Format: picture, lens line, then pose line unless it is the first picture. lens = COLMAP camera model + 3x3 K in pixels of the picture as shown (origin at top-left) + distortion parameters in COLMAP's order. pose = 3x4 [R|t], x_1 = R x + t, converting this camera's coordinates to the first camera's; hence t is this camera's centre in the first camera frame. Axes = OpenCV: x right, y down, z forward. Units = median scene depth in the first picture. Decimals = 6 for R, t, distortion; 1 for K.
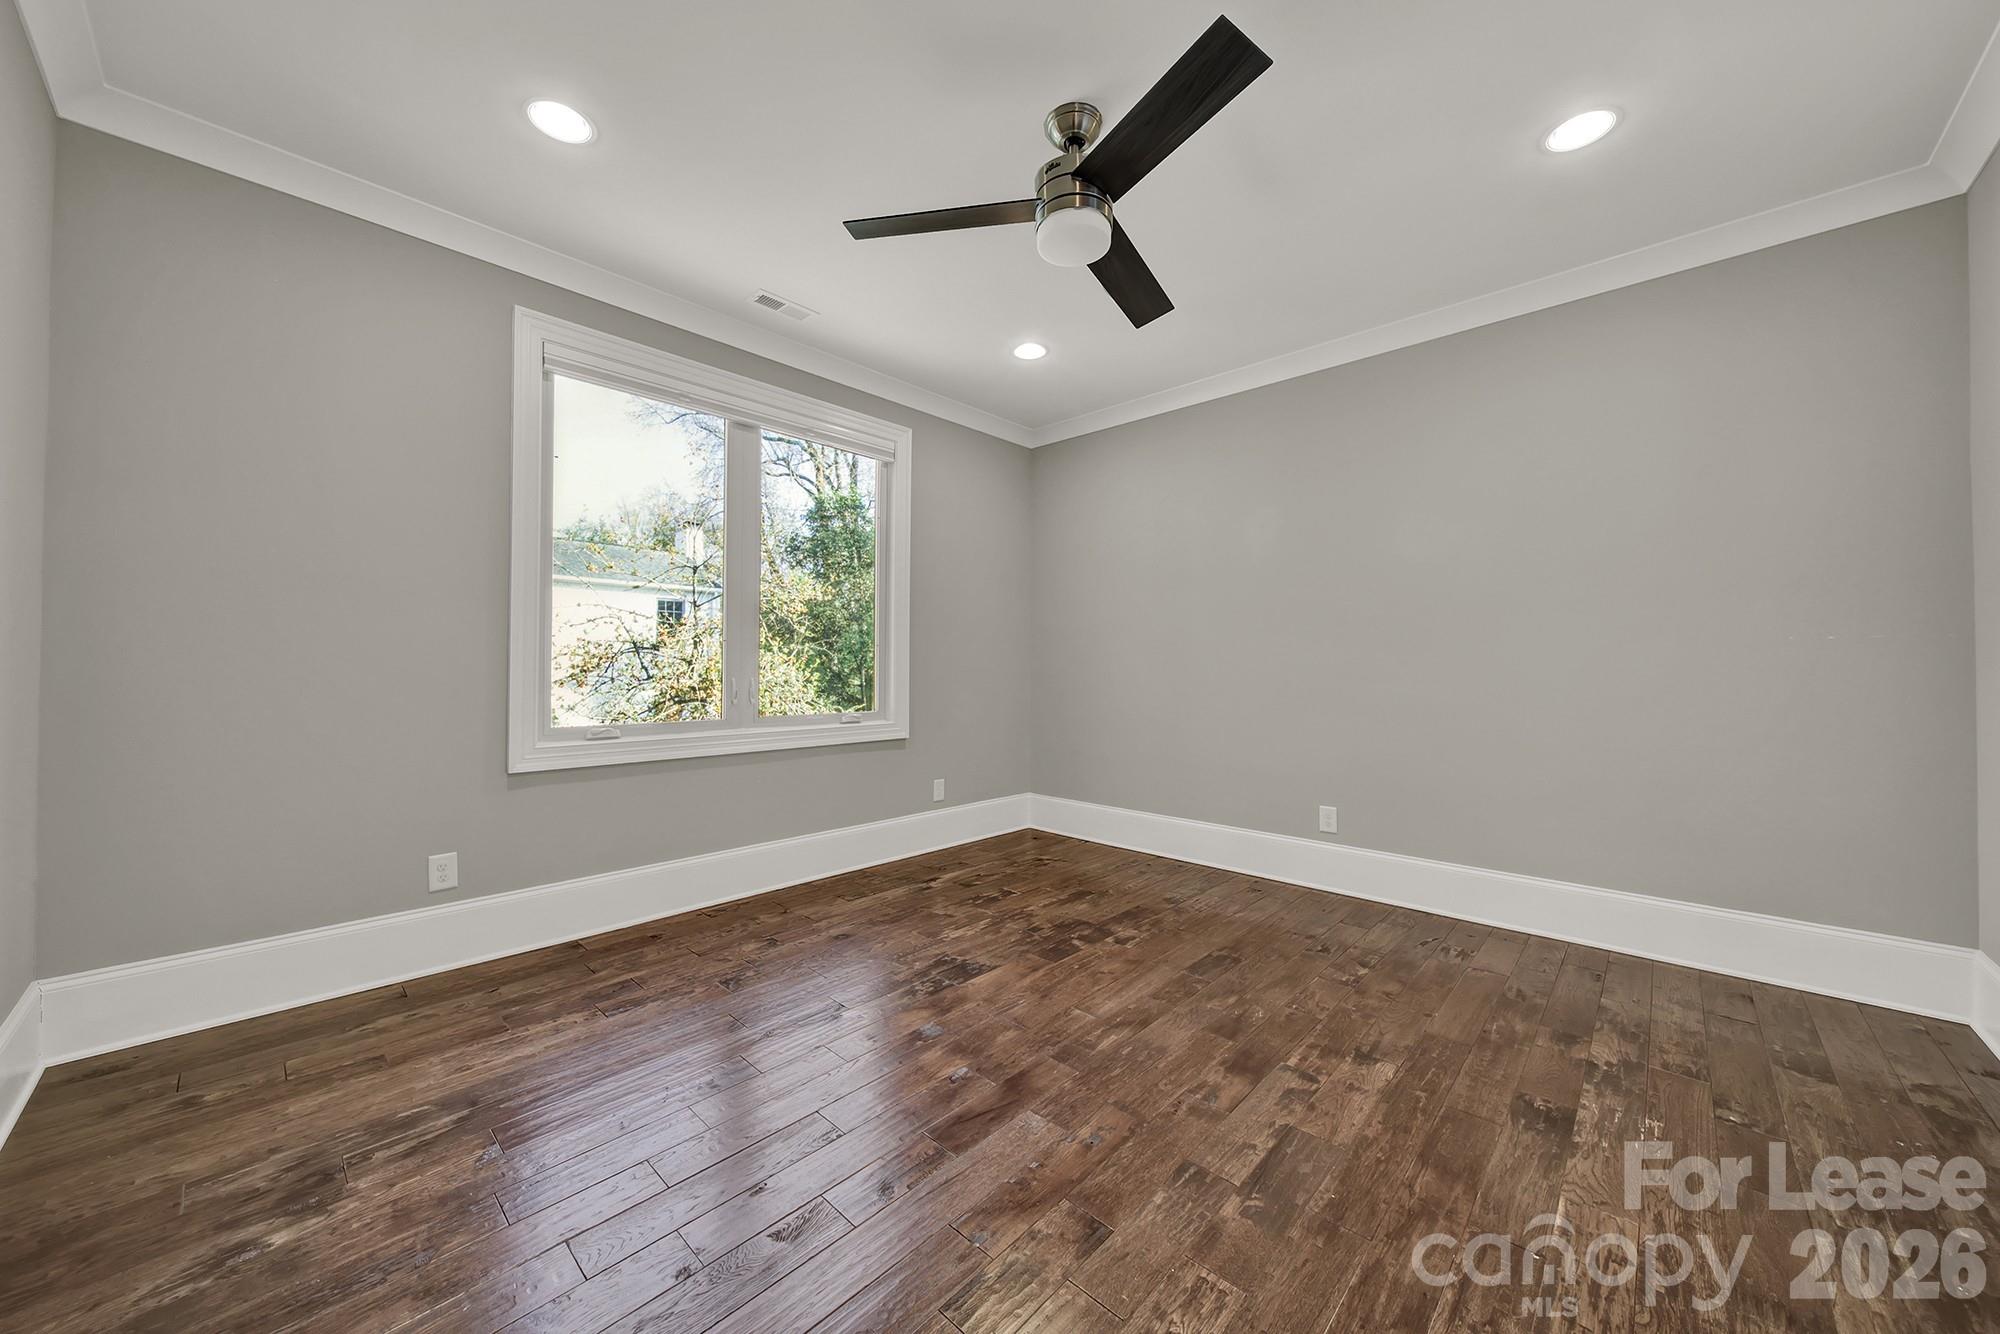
lens RADIAL K [[709.2, 0, 998.4], [0, 709.2, 665.5], [0, 0, 1]] dist [-0.002896, -0.000173]
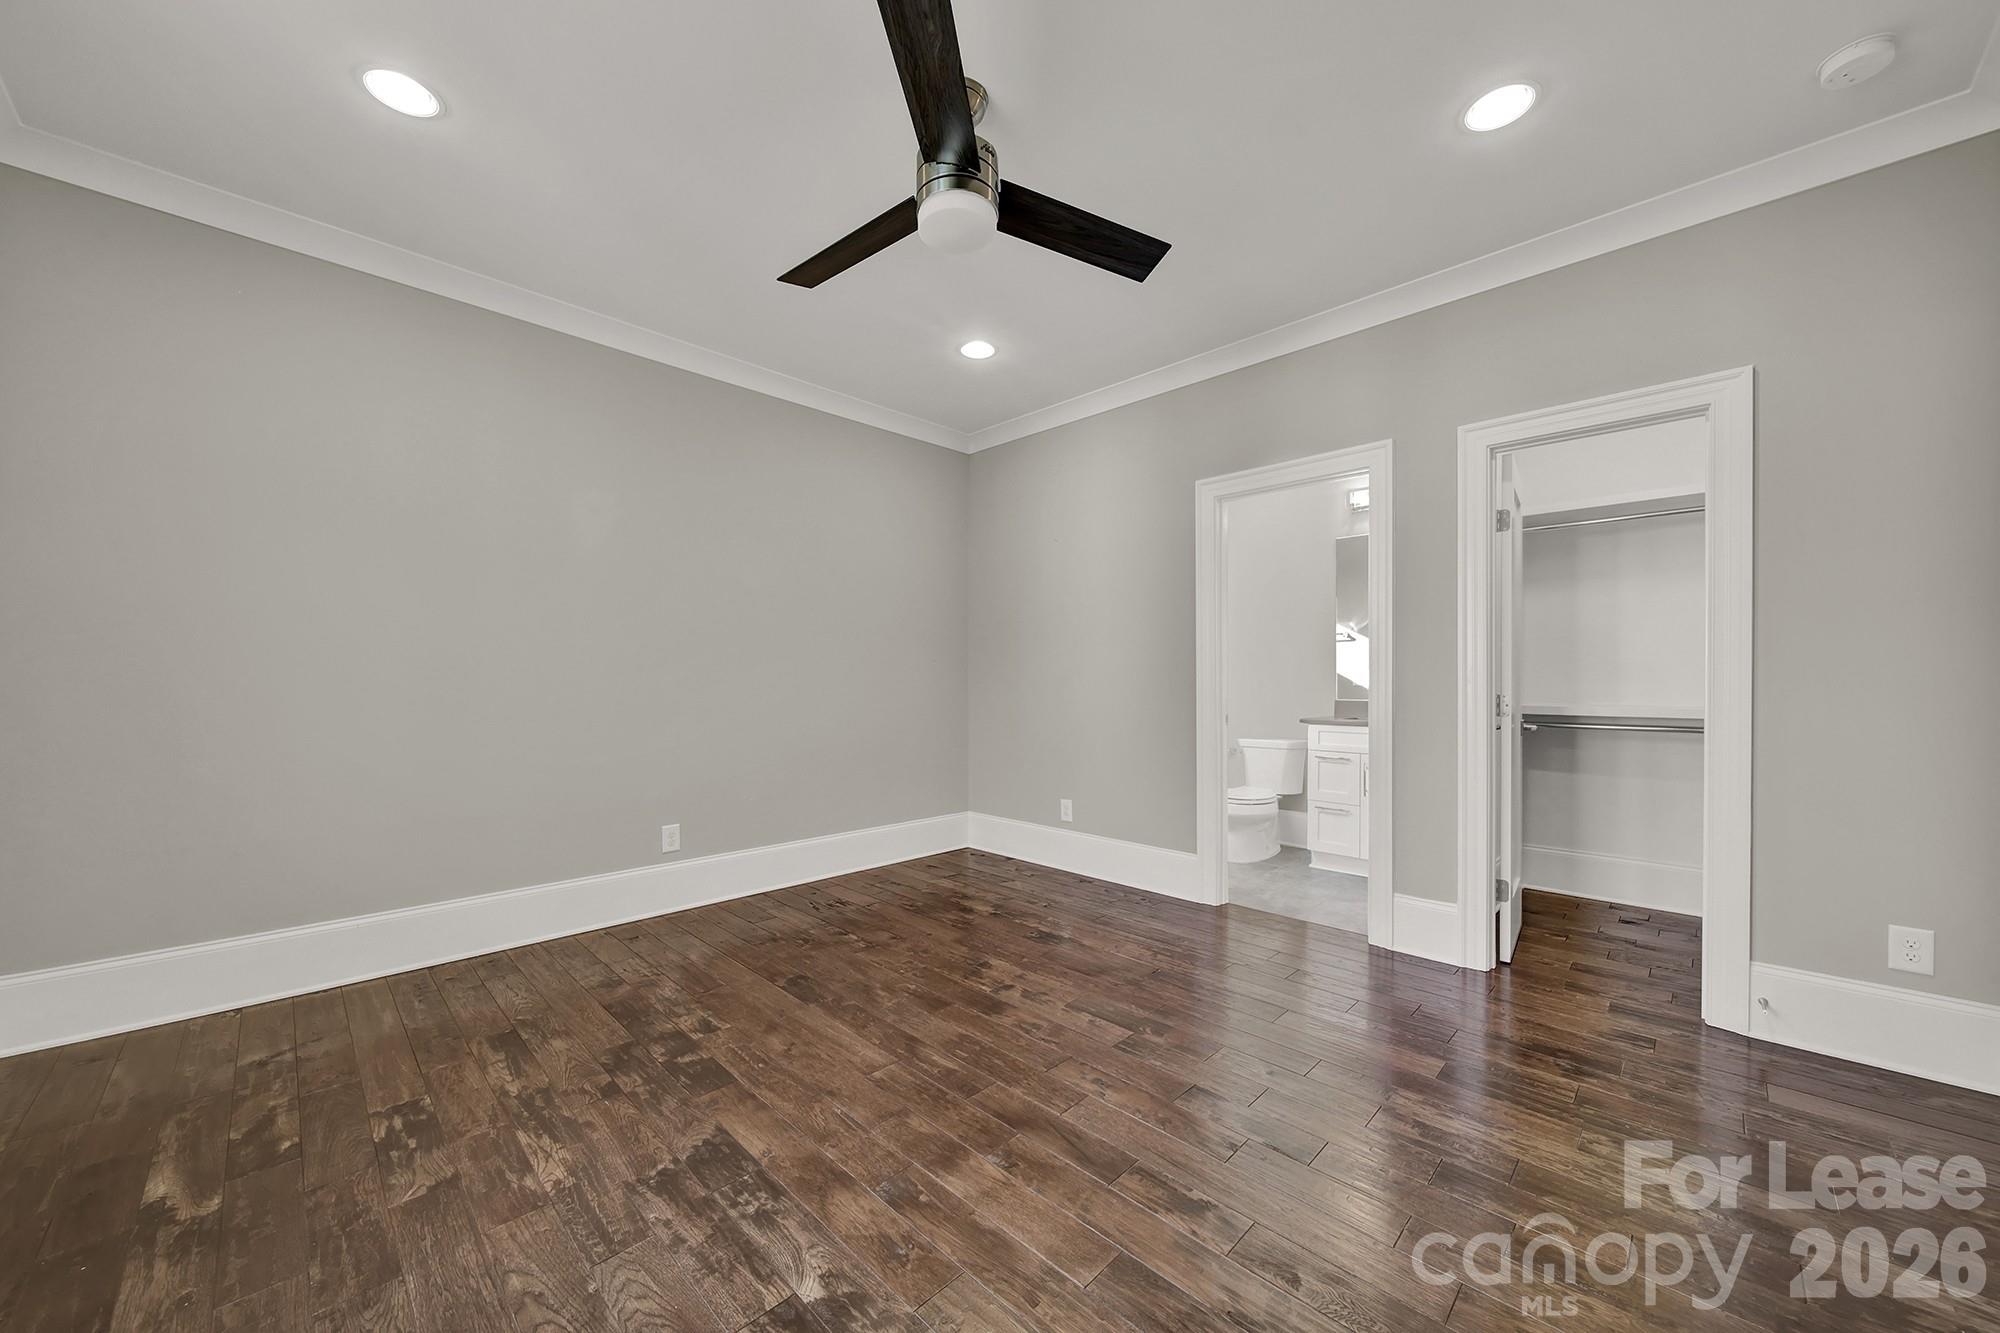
lens RADIAL K [[709.2, 0, 998.4], [0, 709.2, 676.1], [0, 0, 1]] dist [-0.002896, -0.000173]
pose [[0.032469, 0.002762, 0.999469, -0.739021], [-0.003443, 0.999991, -0.002652, -0.005918], [-0.999467, -0.003355, 0.032479, 0.788857]]
